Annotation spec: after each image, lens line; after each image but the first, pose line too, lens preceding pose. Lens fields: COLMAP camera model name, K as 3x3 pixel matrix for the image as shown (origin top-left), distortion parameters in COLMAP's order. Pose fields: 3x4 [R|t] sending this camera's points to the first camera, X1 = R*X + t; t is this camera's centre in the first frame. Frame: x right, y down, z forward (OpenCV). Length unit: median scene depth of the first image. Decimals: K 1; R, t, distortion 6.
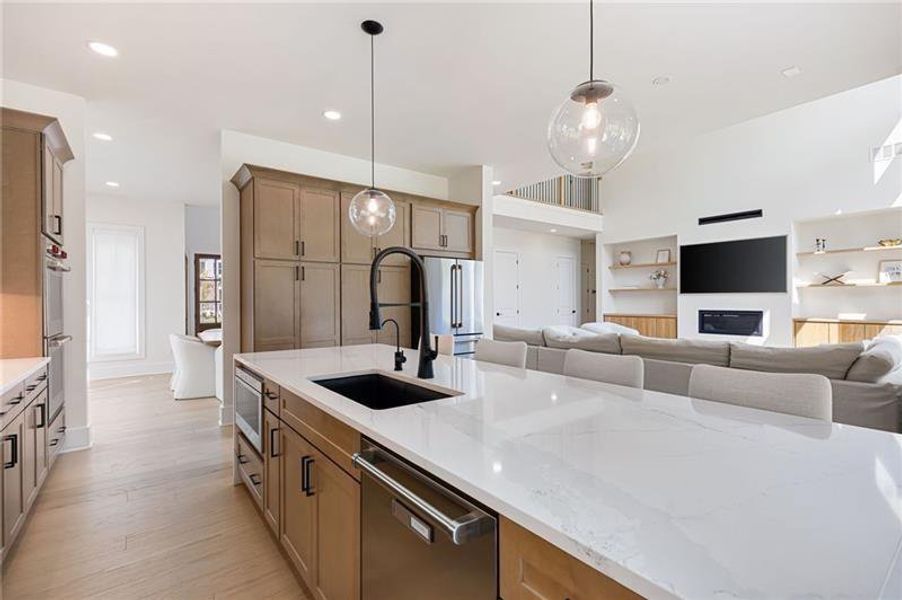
lens RADIAL K [[417.8, 0, 470.8], [0, 417.8, 303.1], [0, 0, 1]] dist [0.005398, 0.000193]
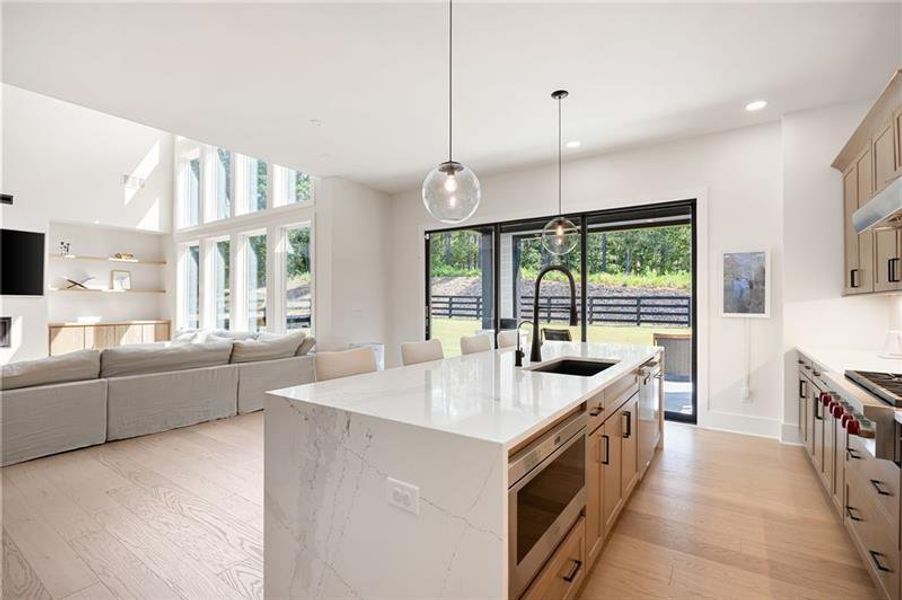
lens RADIAL K [[407.6, 0, 444.5], [0, 407.6, 306.0], [0, 0, 1]] dist [-0.029588, 0.000695]
pose [[-0.298827, 0.000758, 0.954307, -0.334257], [0.003370, 0.999994, 0.000261, -0.000368], [-0.954301, 0.003294, -0.298828, 0.439521]]
